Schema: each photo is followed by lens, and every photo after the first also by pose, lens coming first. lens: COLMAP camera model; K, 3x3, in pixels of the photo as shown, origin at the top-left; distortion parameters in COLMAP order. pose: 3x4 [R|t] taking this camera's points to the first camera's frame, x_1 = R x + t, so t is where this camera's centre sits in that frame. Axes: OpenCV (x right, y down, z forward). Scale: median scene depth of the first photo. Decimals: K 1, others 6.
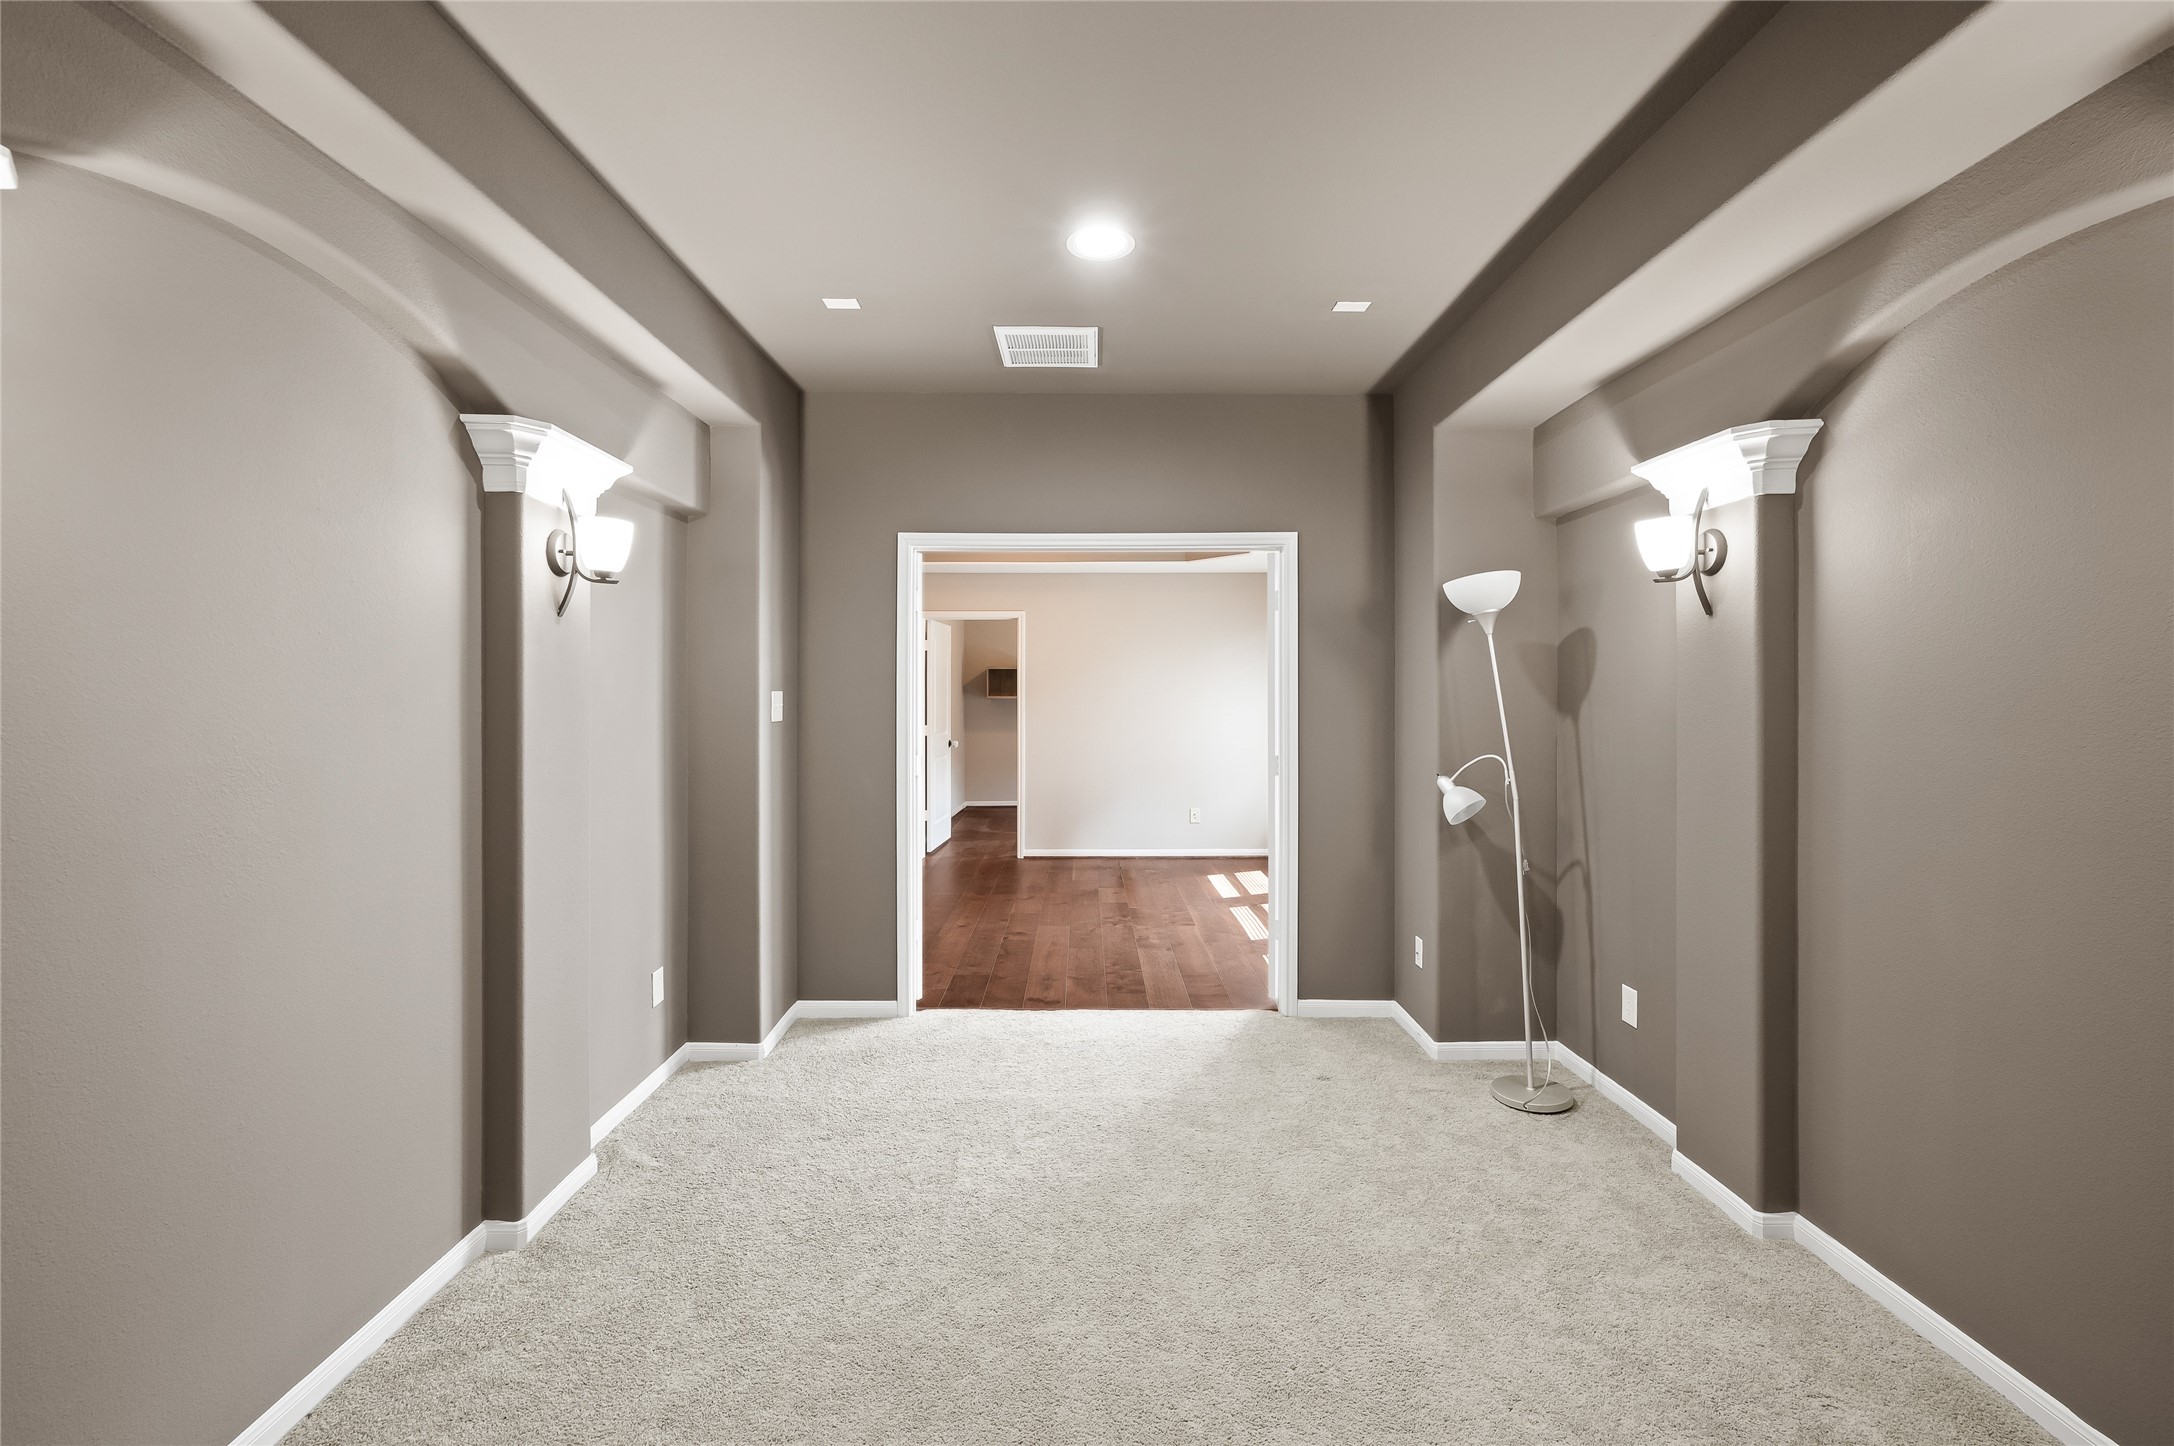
lens RADIAL K [[911.8, 0, 1089.1], [0, 911.8, 702.0], [0, 0, 1]] dist [-0.000659, -0.000338]
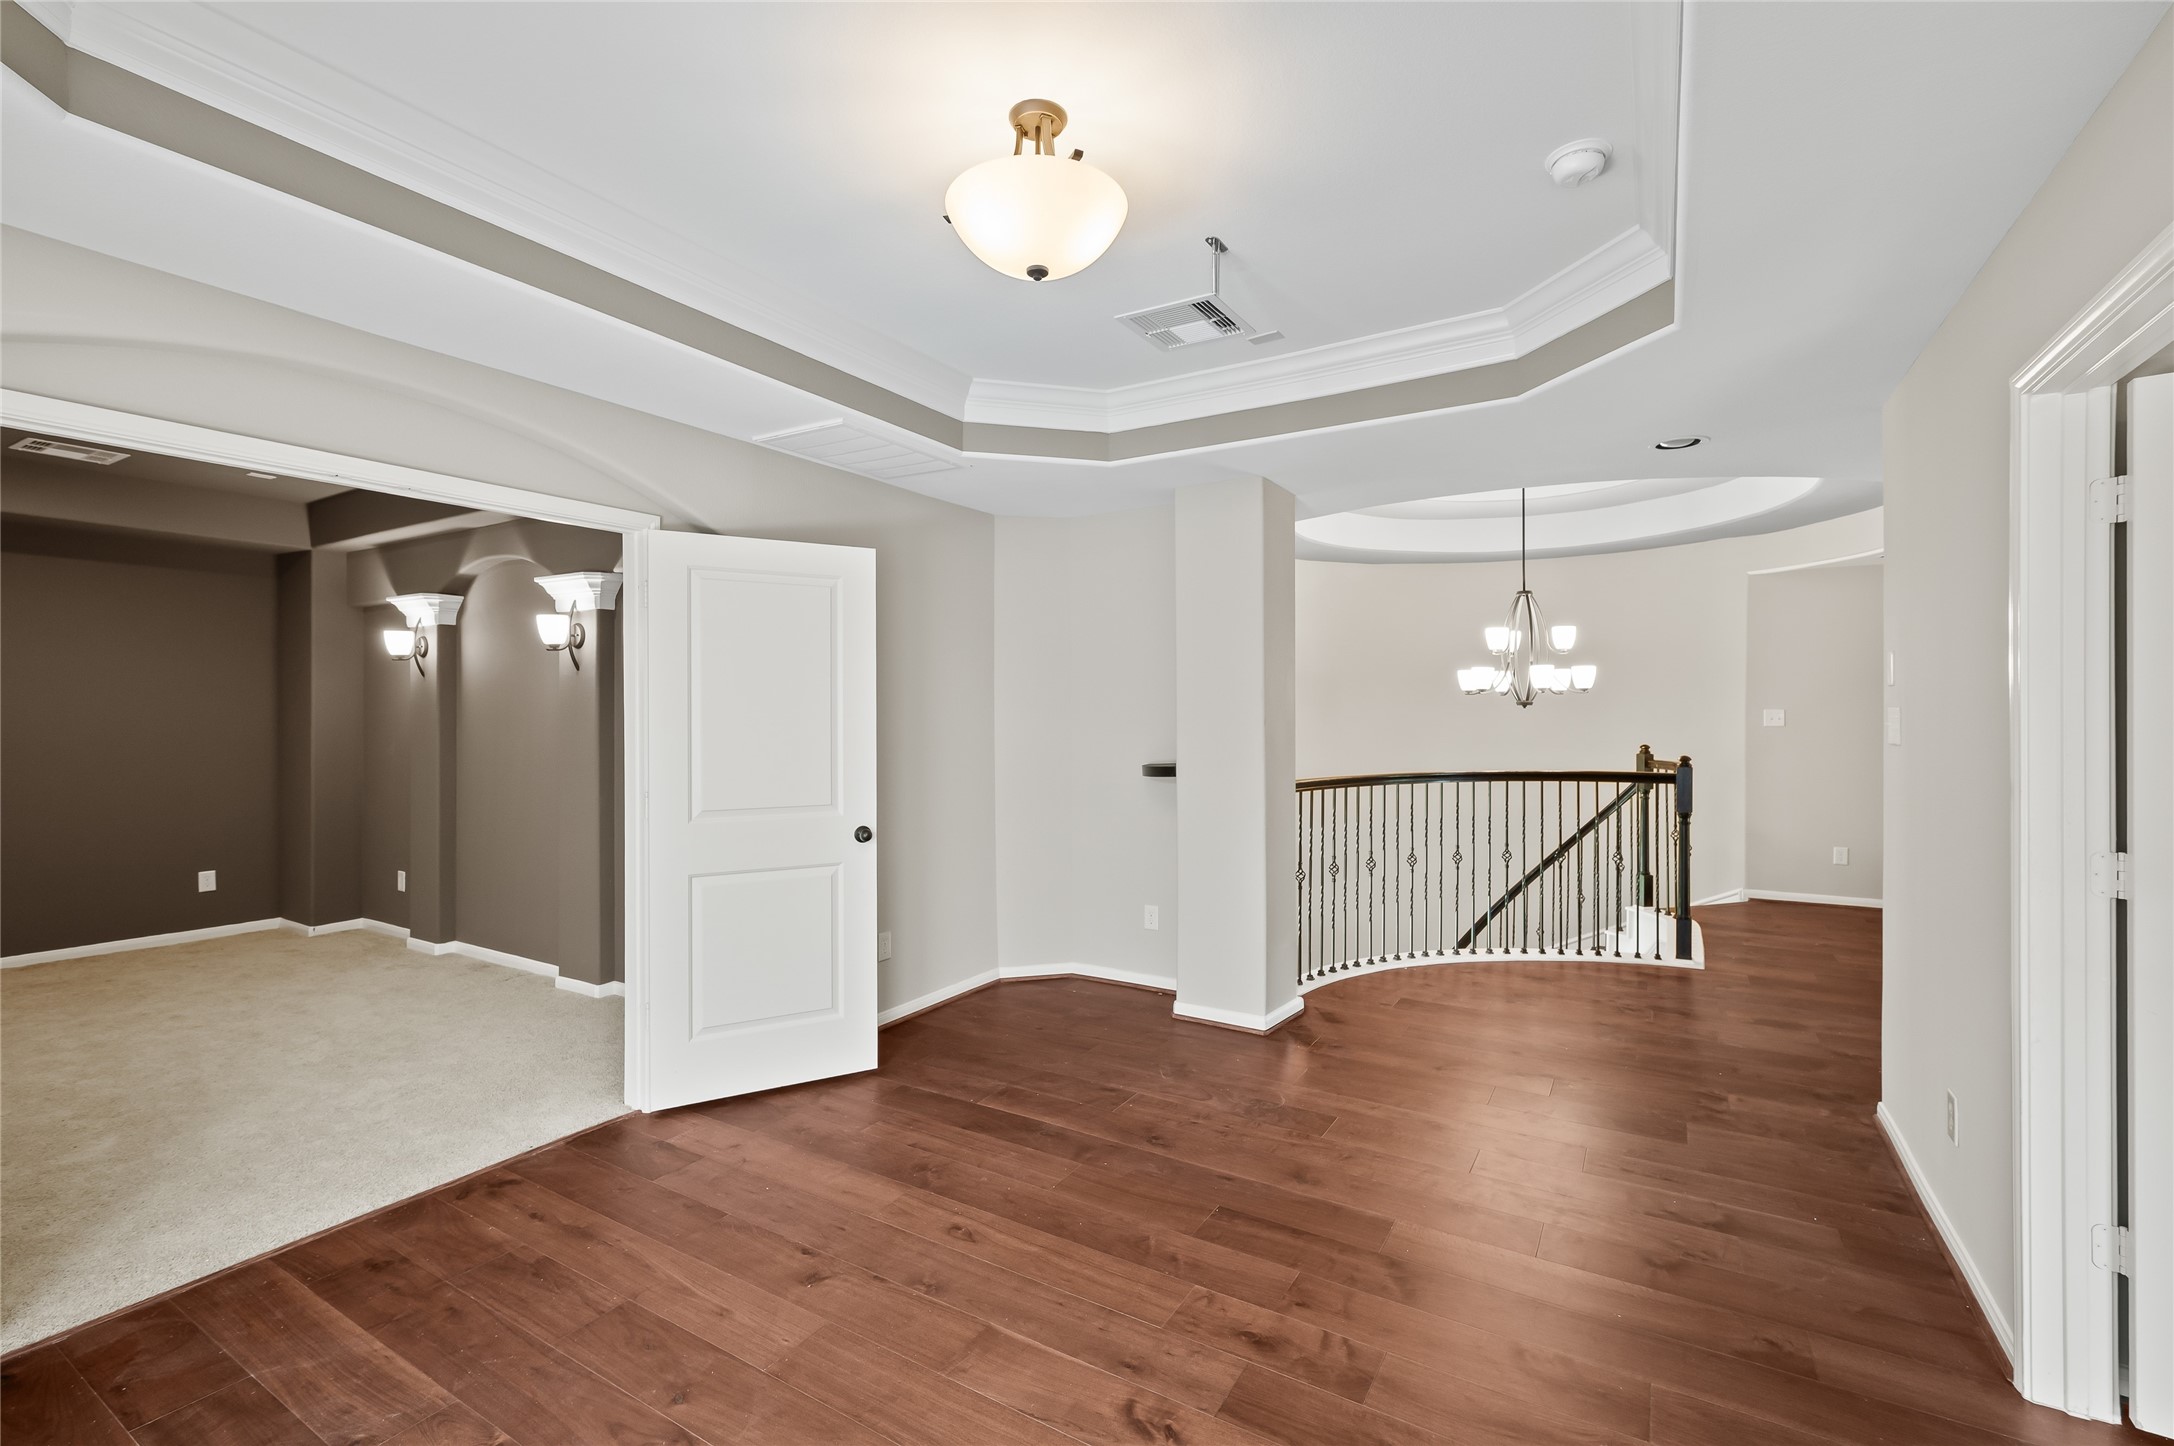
lens RADIAL K [[944.4, 0, 1084.8], [0, 944.4, 714.0], [0, 0, 1]] dist [0.001338, 0.000279]
pose [[-0.528922, 0.001002, -0.848670, 0.156328], [-0.007893, 0.999950, 0.006100, -0.008595], [0.848634, 0.009925, -0.528888, 0.904831]]
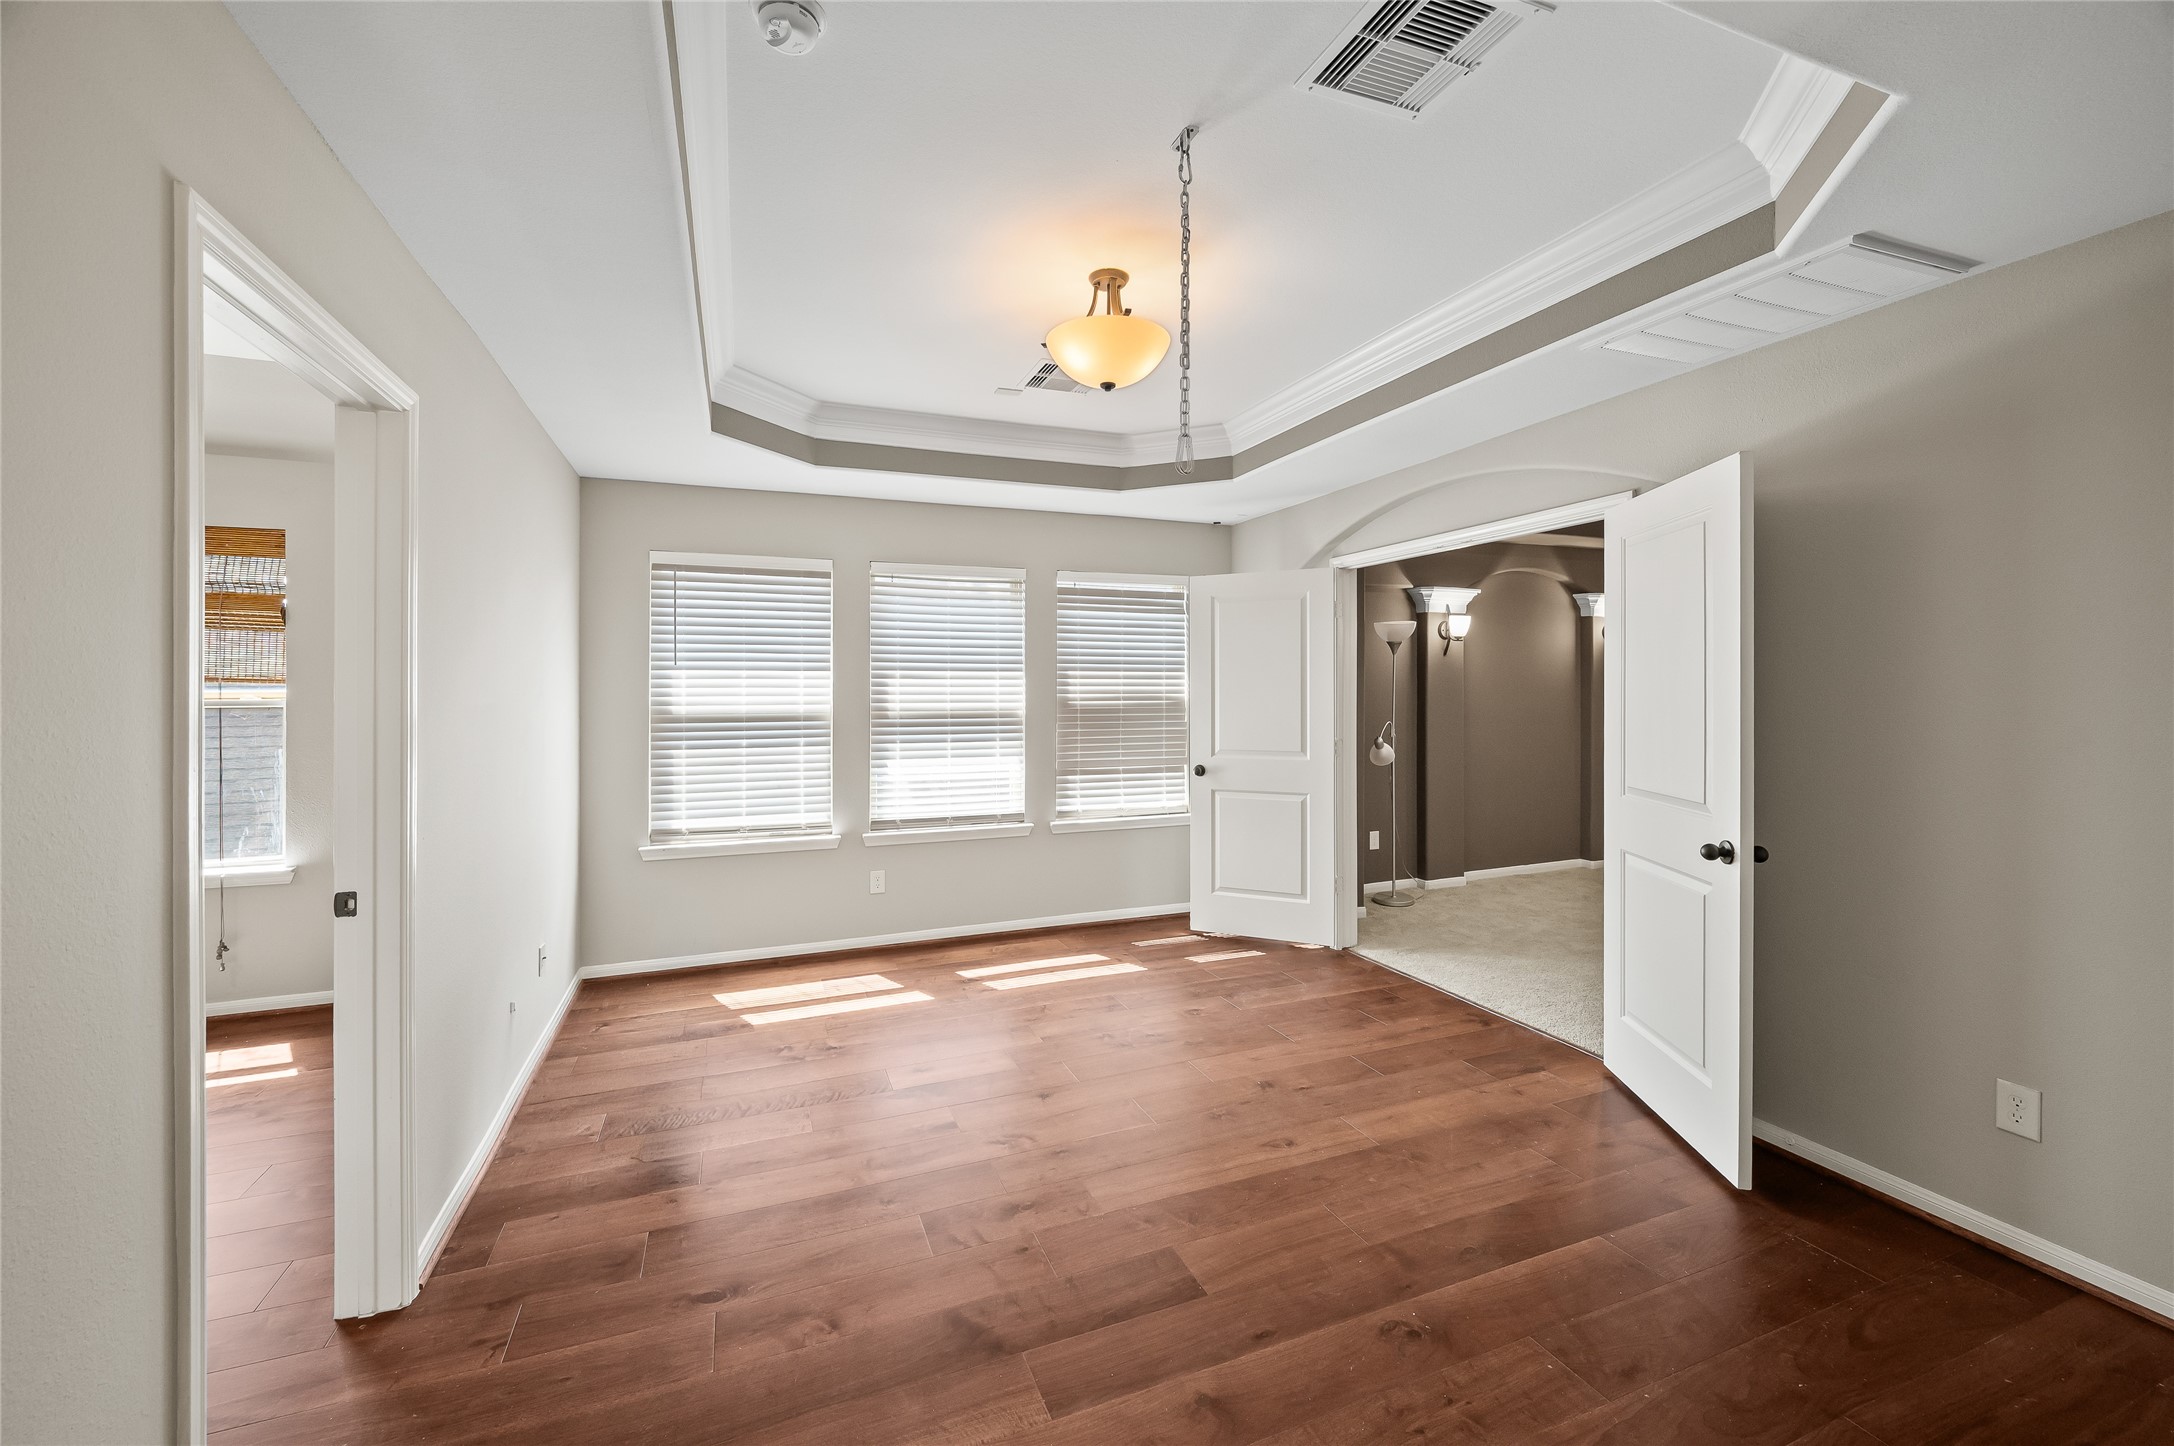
lens RADIAL K [[874.6, 0, 1087.0], [0, 874.6, 695.6], [0, 0, 1]] dist [-0.004352, -0.000211]
pose [[-0.363190, -0.003487, 0.931708, -0.383542], [0.015845, 0.999825, 0.009919, -0.007507], [-0.931580, 0.018365, -0.363072, 0.889747]]
